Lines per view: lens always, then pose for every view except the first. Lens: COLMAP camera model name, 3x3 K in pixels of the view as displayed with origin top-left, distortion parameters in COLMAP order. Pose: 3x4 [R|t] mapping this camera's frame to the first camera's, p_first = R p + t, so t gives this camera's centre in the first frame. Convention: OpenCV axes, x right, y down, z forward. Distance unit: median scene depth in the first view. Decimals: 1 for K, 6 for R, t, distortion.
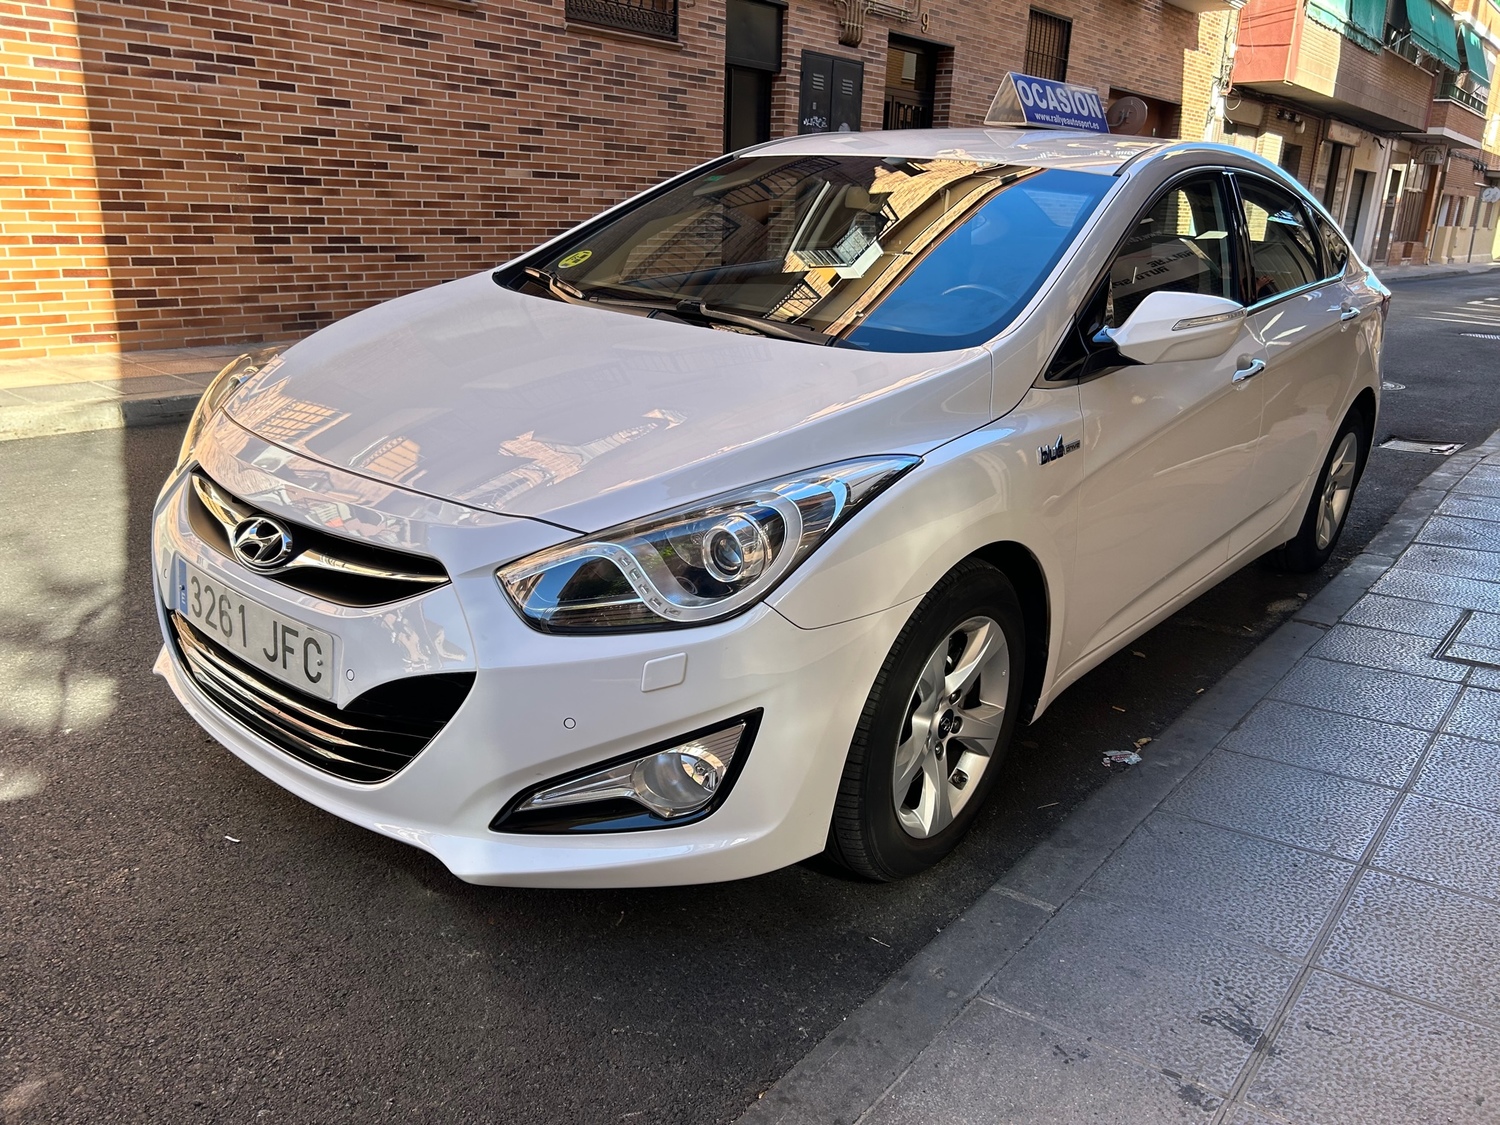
lens RADIAL K [[1111.5, 0, 747.1], [0, 1111.5, 564.1], [0, 0, 1]] dist [0.044986, -0.043841]
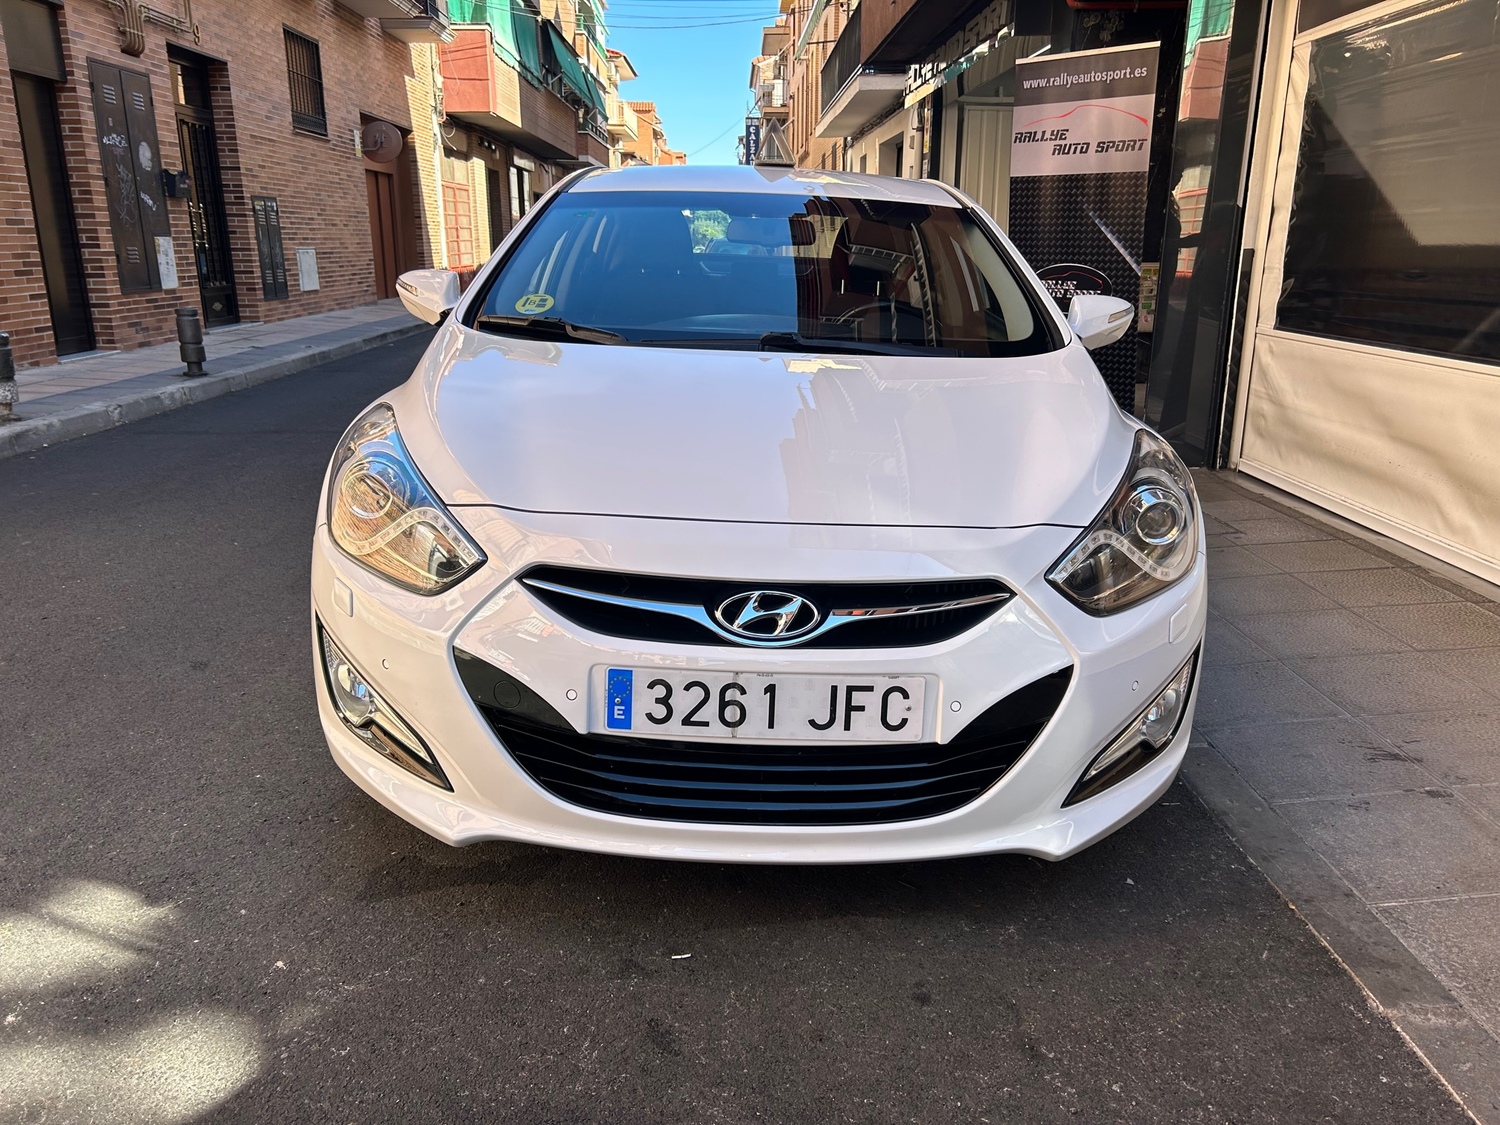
lens RADIAL K [[1124.2, 0, 734.1], [0, 1124.2, 579.5], [0, 0, 1]] dist [0.063776, -0.077901]
pose [[0.765638, -0.213169, 0.606924, -0.281957], [0.218329, 0.973604, 0.066535, -0.031339], [-0.605087, 0.081568, 0.791970, 0.068733]]
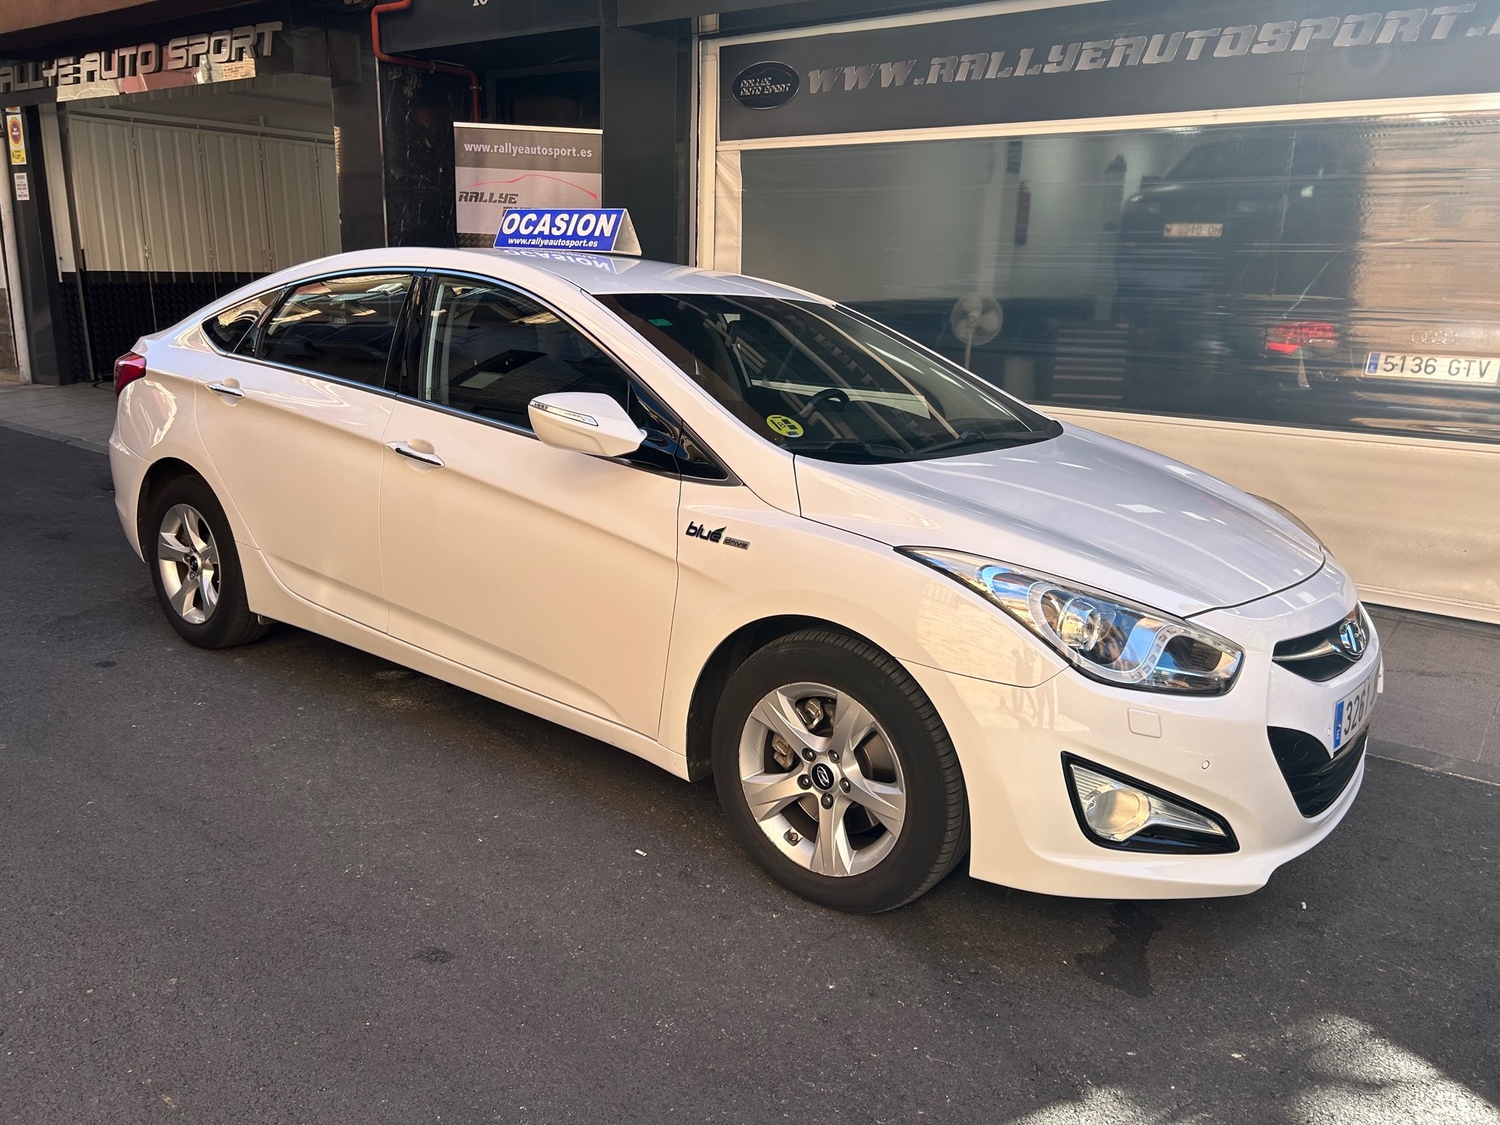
lens RADIAL K [[1109.5, 0, 750.0], [0, 1109.5, 562.5], [0, 0, 1]] dist [0.056972, -0.063359]
pose [[-0.019319, -0.287274, 0.957654, -0.468041], [0.276577, 0.918919, 0.281234, -0.189417], [-0.960797, 0.270299, 0.061700, 0.436890]]
